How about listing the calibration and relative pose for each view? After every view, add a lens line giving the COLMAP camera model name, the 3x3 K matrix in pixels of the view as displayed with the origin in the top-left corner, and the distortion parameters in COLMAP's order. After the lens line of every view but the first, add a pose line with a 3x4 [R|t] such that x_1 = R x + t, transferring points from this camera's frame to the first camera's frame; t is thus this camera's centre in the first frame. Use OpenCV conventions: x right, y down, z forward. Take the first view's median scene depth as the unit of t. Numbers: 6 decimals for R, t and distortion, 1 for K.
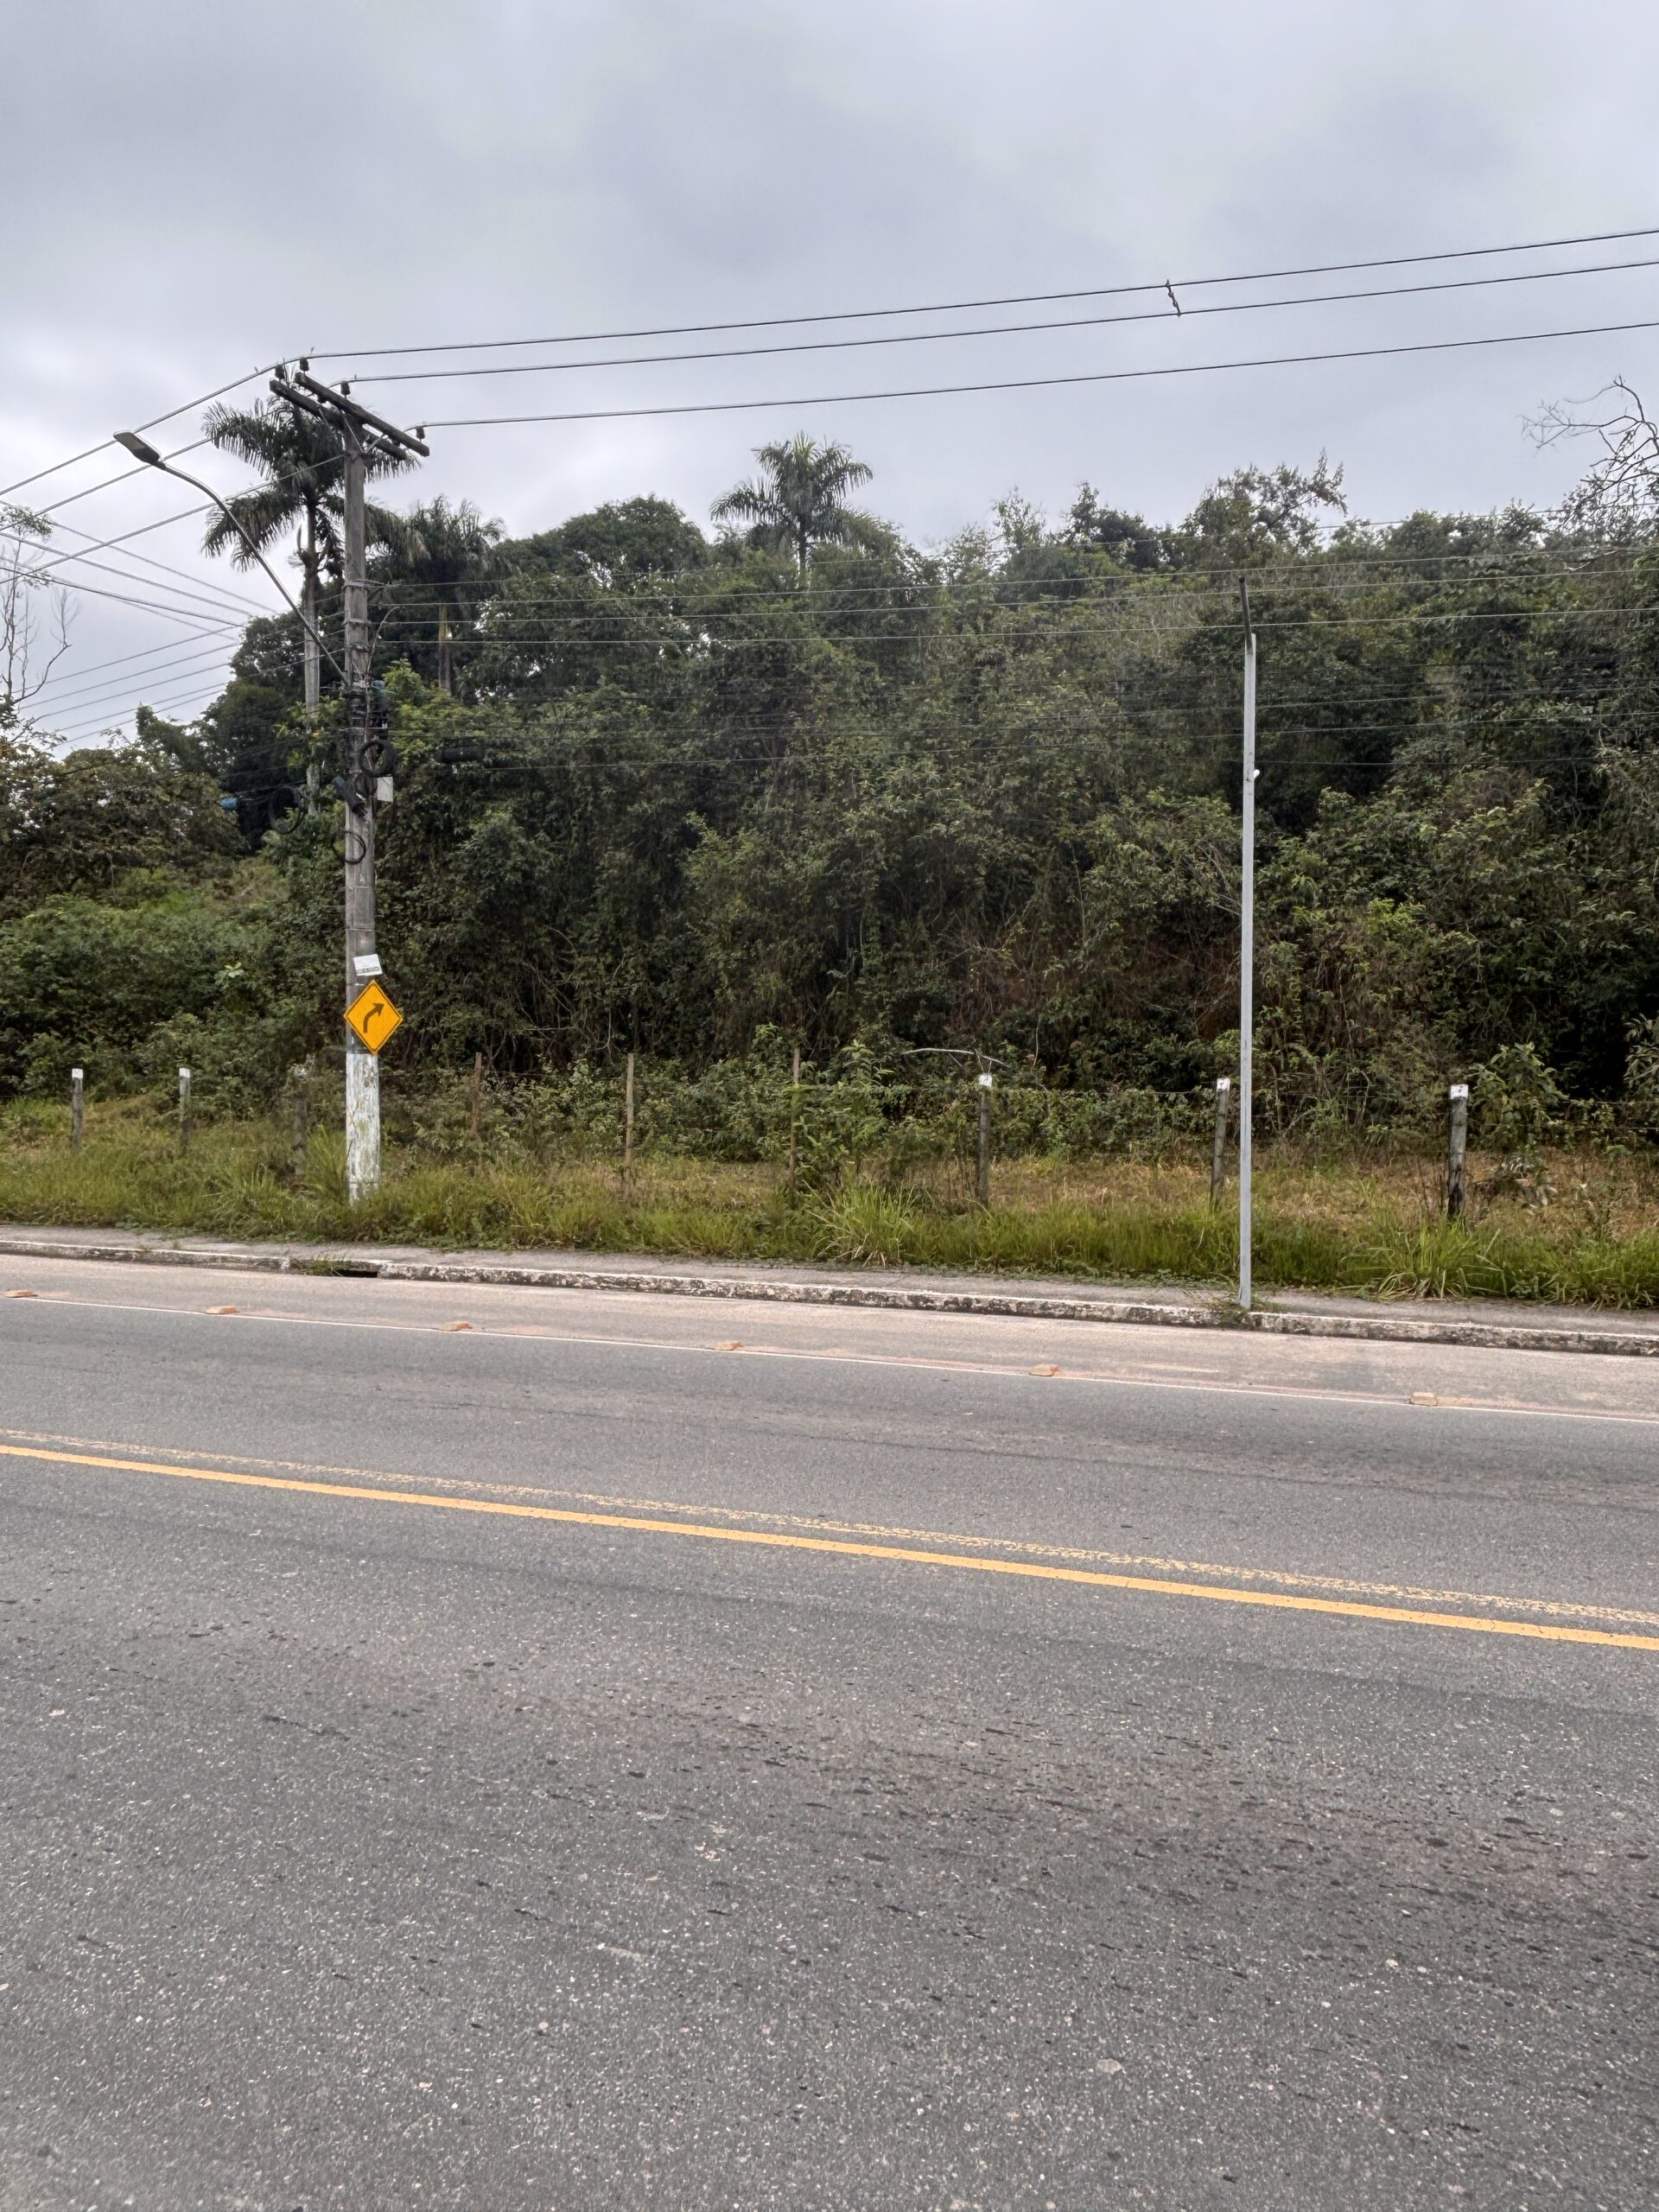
lens RADIAL K [[1448.1, 0, 848.2], [0, 1448.1, 1118.3], [0, 0, 1]] dist [0.021702, -0.032753]
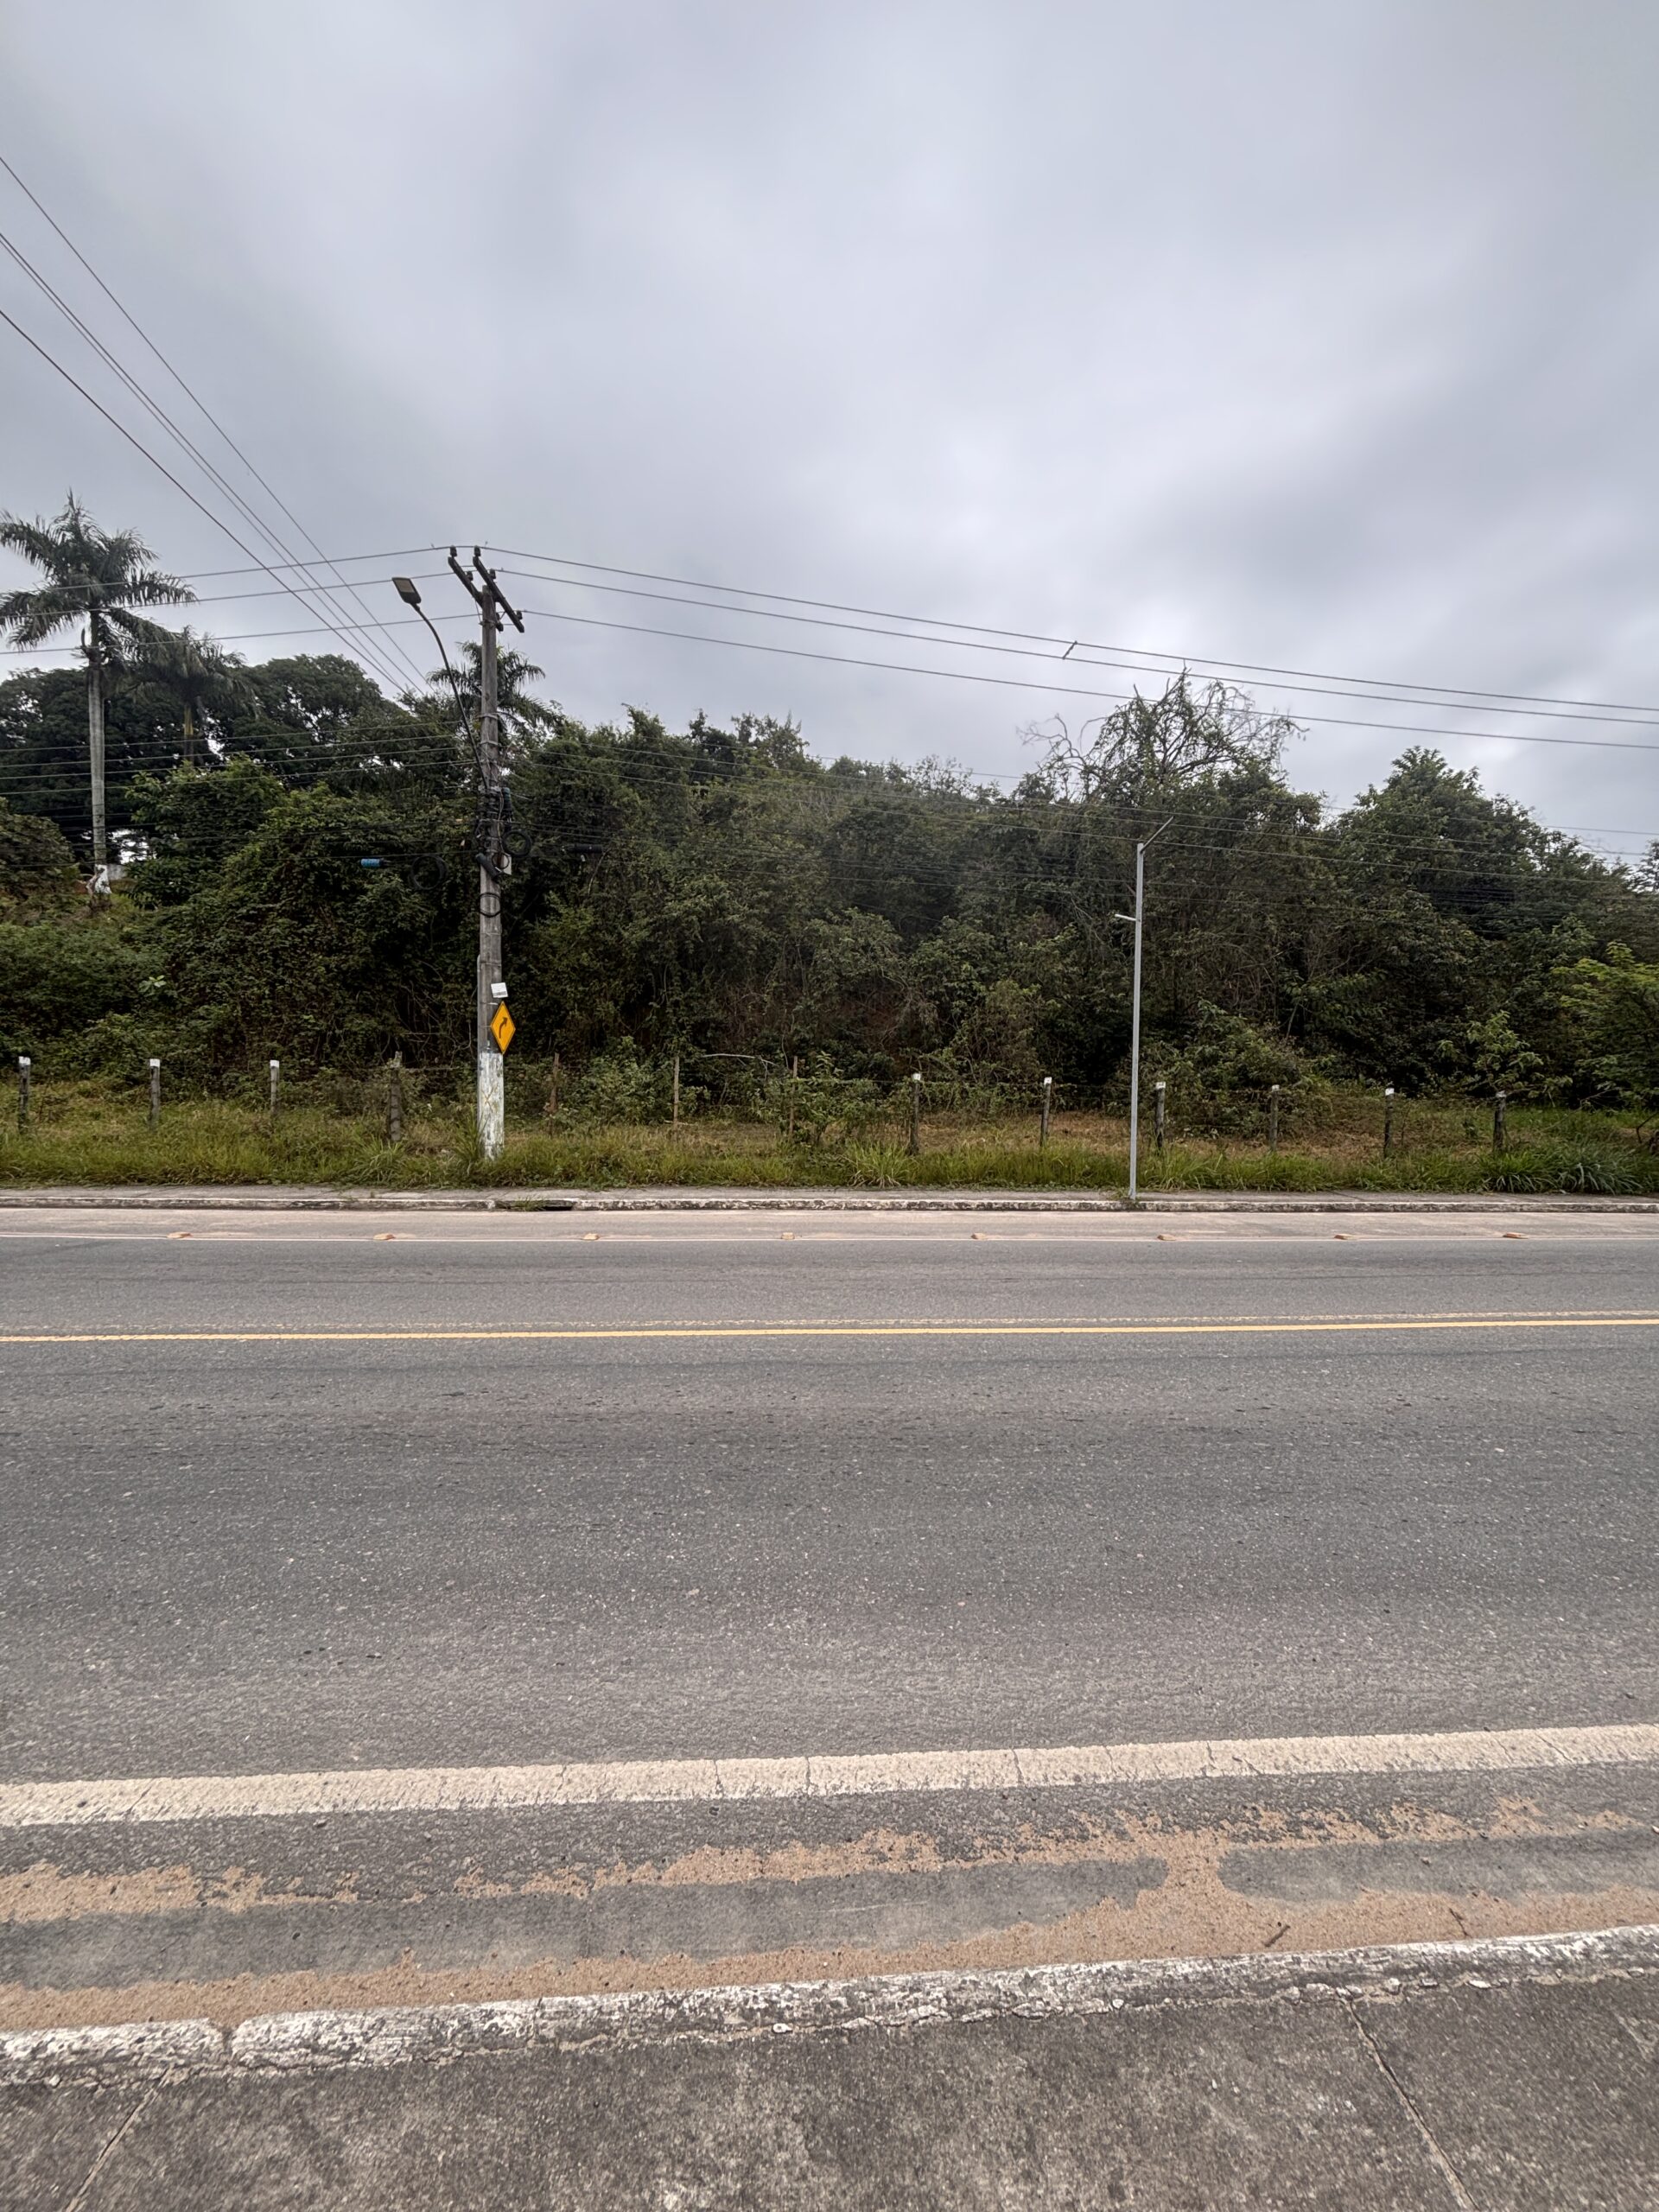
lens RADIAL K [[881.1, 0, 832.9], [0, 881.1, 1107.2], [0, 0, 1]] dist [-0.001365, 0.000055]
pose [[0.904879, -0.005534, 0.425633, -0.374859], [-0.000489, 0.999901, 0.014040, -0.003928], [-0.425668, -0.012913, 0.904787, 0.084654]]
